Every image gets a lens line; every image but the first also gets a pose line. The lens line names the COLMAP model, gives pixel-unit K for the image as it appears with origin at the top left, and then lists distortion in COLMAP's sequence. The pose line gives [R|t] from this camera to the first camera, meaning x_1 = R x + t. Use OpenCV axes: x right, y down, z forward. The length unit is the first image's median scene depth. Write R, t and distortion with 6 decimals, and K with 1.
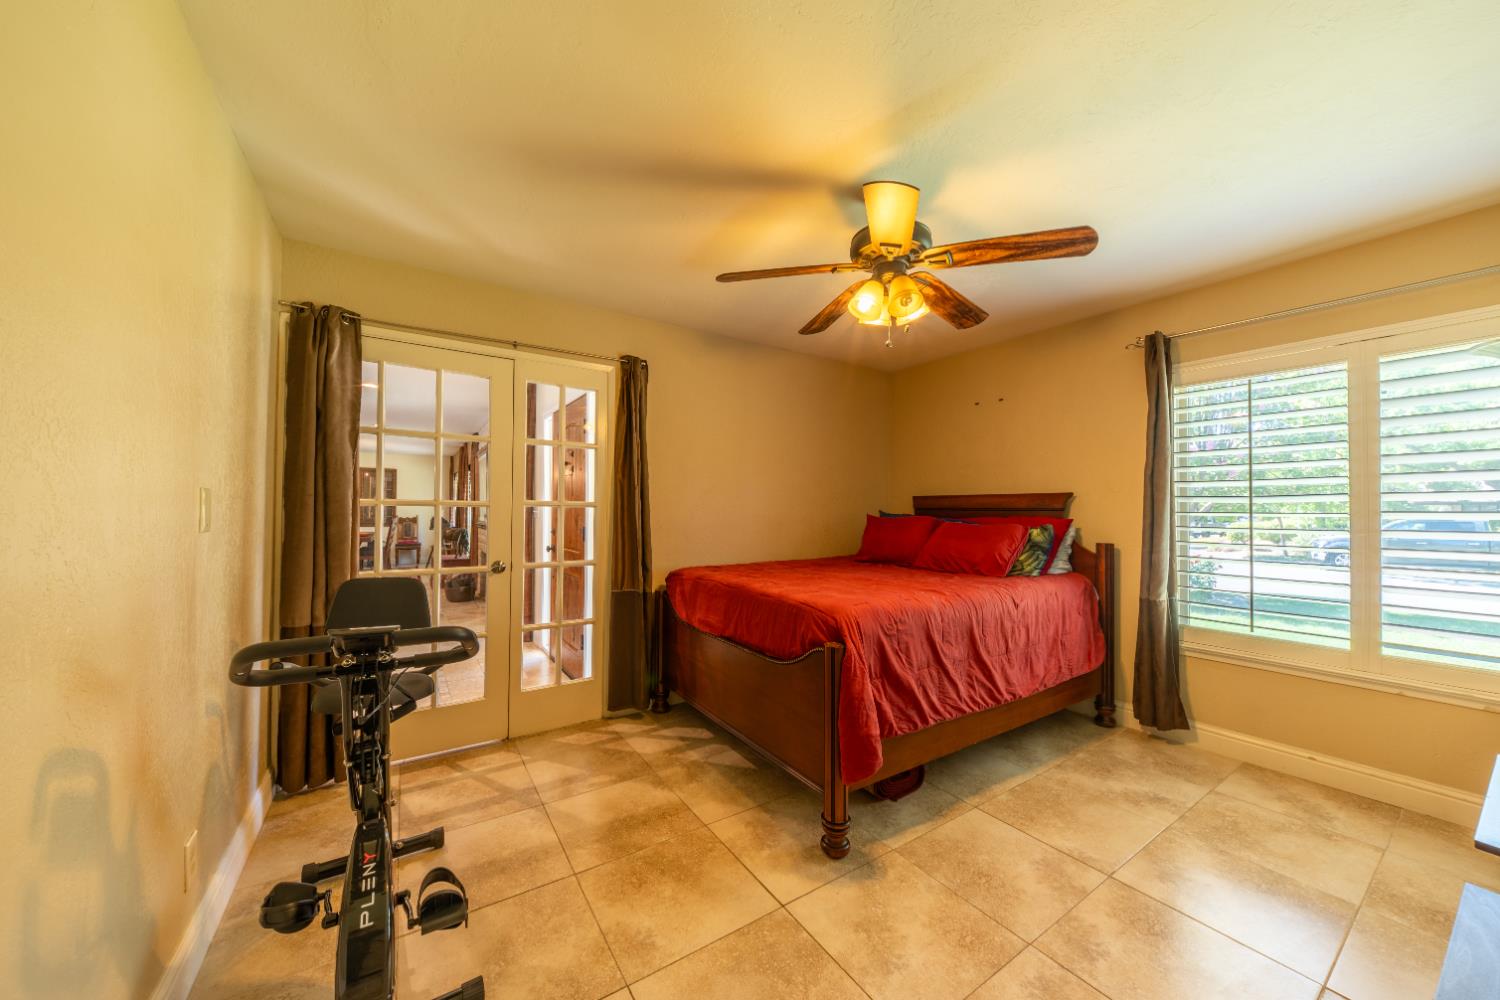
lens RADIAL K [[519.7, 0, 751.2], [0, 519.7, 506.2], [0, 0, 1]] dist [0.001737, -0.002772]
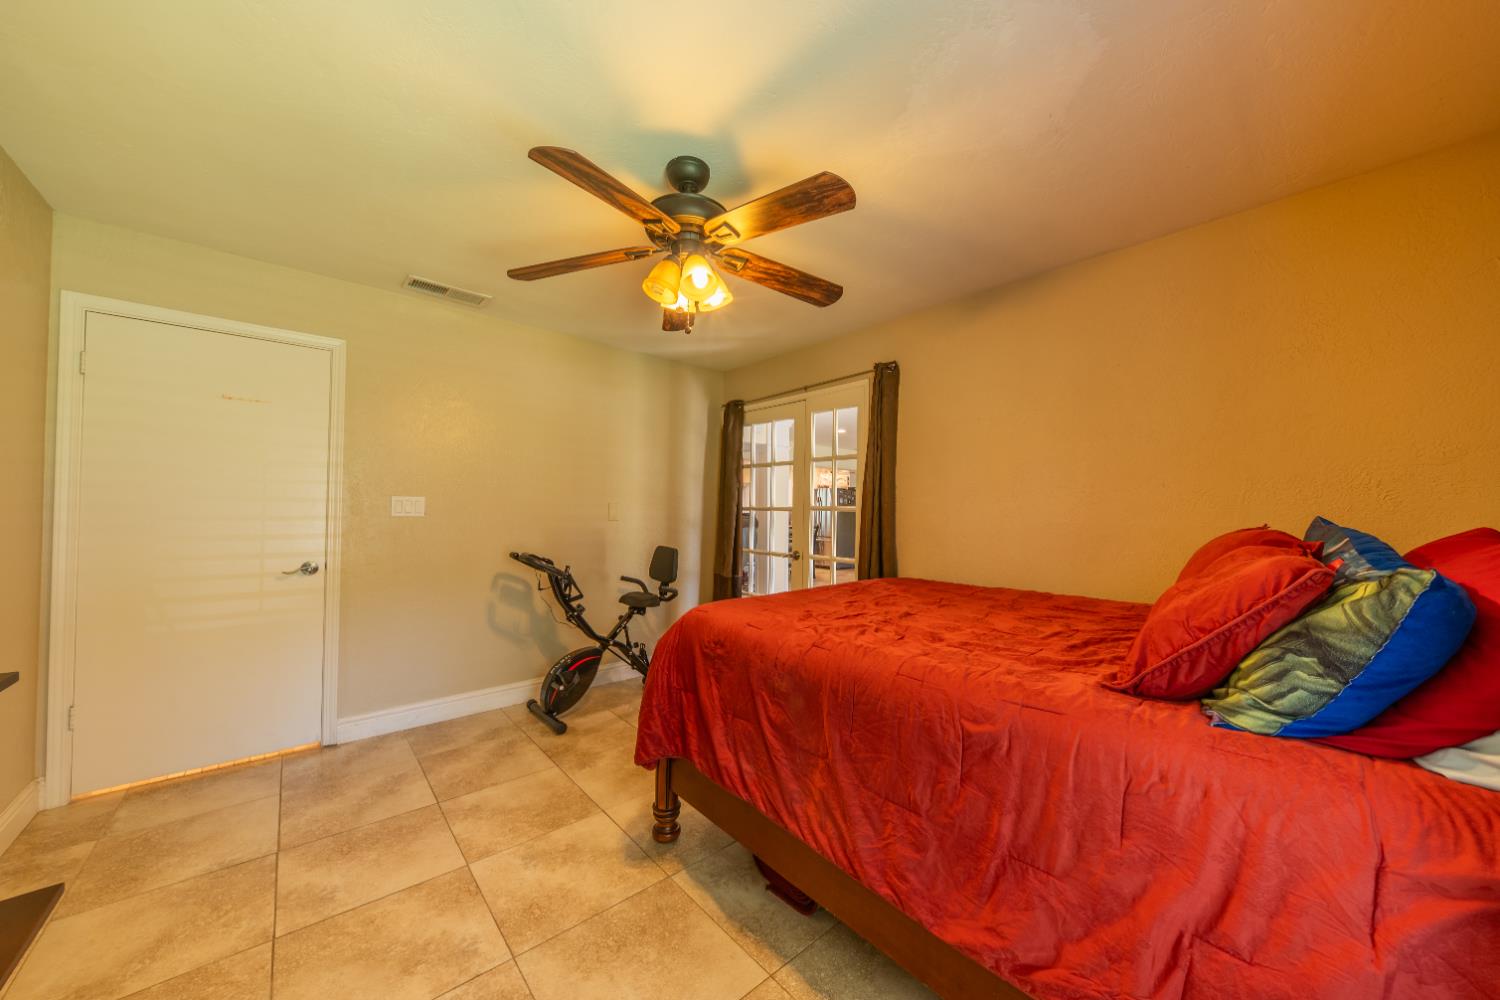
lens RADIAL K [[519.7, 0, 751.2], [0, 519.7, 506.2], [0, 0, 1]] dist [0.001737, -0.002772]
pose [[0.142545, -0.016861, -0.989645, 1.137964], [-0.006618, 0.999816, -0.017988, 0.017072], [0.989766, 0.009113, 0.142407, 0.939419]]
